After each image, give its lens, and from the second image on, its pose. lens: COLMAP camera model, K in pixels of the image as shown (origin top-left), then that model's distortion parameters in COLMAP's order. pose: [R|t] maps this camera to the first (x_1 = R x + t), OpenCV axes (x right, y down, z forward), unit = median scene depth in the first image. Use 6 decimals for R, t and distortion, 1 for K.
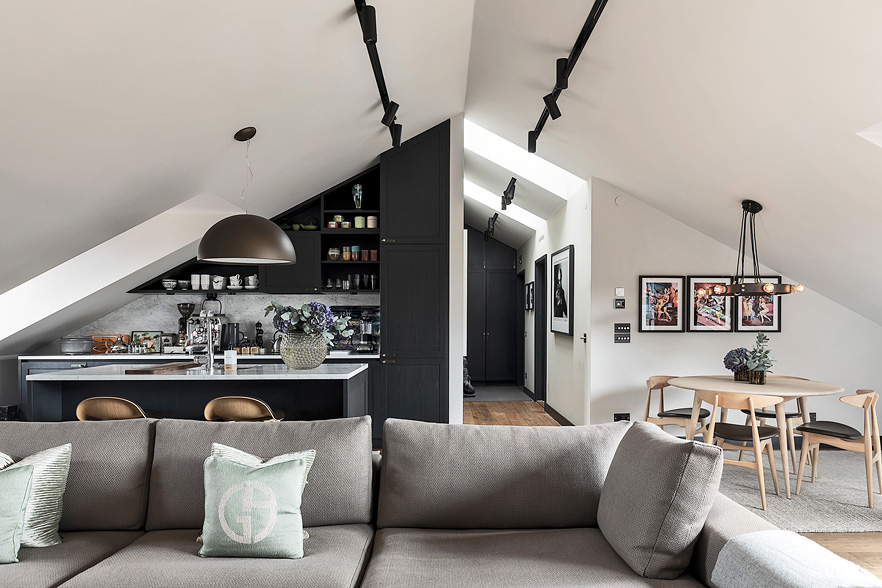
lens RADIAL K [[590.5, 0, 443.8], [0, 590.5, 317.1], [0, 0, 1]] dist [0.000440, -0.000719]
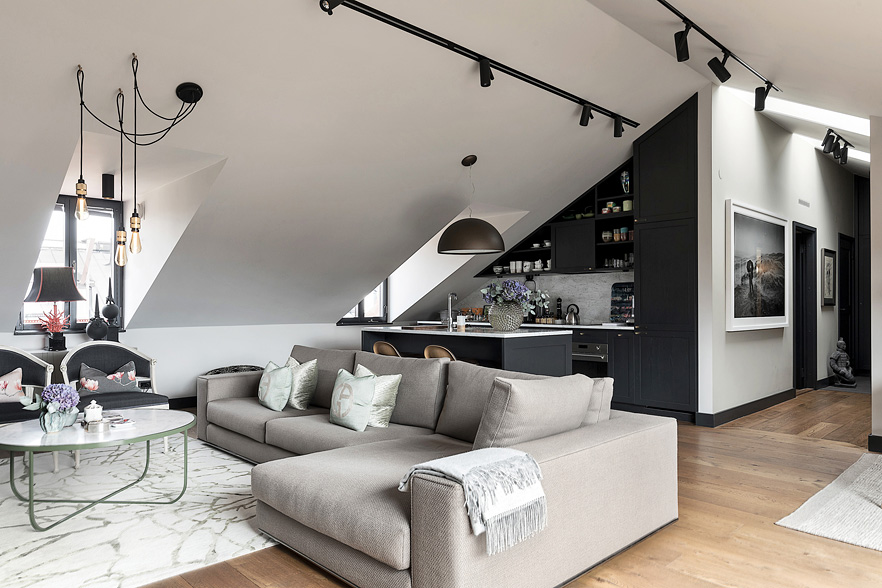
lens RADIAL K [[582.1, 0, 441.0], [0, 582.1, 294.0], [0, 0, 1]] dist [0.000028, -0.002936]
pose [[0.684635, -0.013355, -0.728764, 0.406474], [0.007977, 0.999910, -0.010830, 0.012311], [0.728843, 0.001601, 0.684679, 0.008242]]
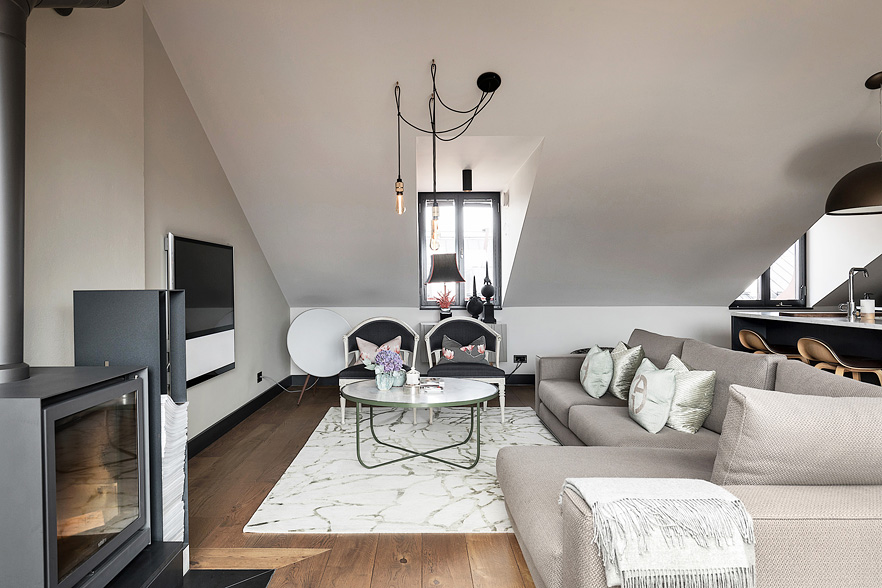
lens RADIAL K [[594.4, 0, 438.3], [0, 594.4, 284.3], [0, 0, 1]] dist [0.006283, 0.001656]
pose [[-0.002222, -0.001288, -0.999997, 0.436175], [0.012878, 0.999916, -0.001316, 0.014144], [0.999915, -0.012881, -0.002205, 0.173982]]
